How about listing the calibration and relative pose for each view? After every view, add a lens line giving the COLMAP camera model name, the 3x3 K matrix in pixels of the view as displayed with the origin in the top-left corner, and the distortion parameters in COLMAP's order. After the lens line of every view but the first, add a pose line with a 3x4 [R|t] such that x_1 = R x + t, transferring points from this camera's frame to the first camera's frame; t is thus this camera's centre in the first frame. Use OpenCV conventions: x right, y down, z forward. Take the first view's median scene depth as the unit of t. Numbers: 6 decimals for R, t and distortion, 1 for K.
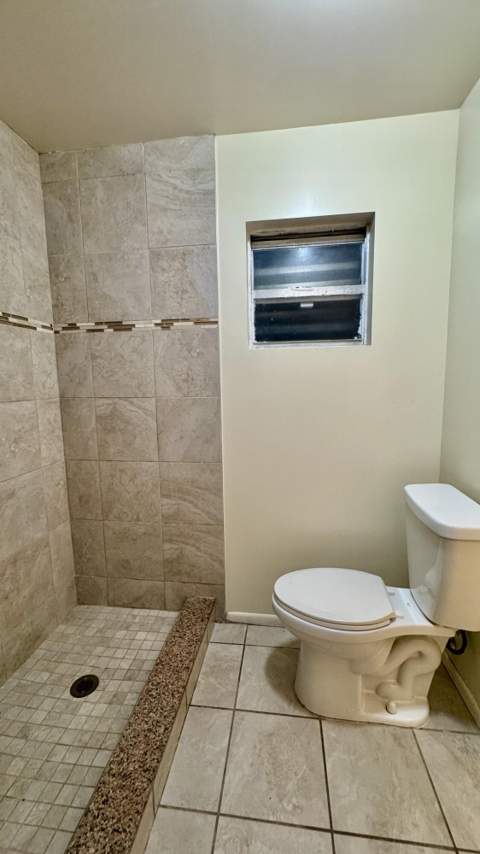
lens RADIAL K [[342.0, 0, 241.7], [0, 342.0, 425.6], [0, 0, 1]] dist [0.002480, 0.000753]
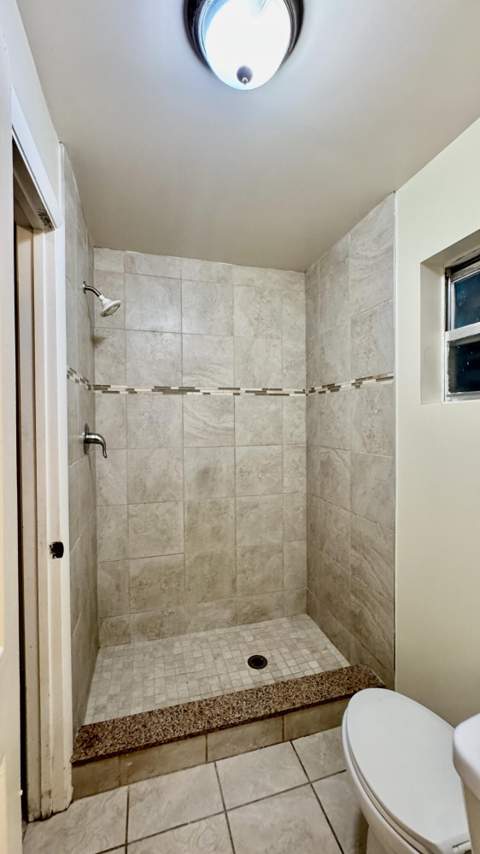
lens RADIAL K [[342.0, 0, 242.2], [0, 342.0, 426.7], [0, 0, 1]] dist [0.002480, 0.000753]
pose [[0.407506, 0.030186, -0.912703, 0.598895], [-0.116435, 0.993014, -0.019144, -0.098976], [0.905749, 0.114072, 0.408174, 0.253873]]
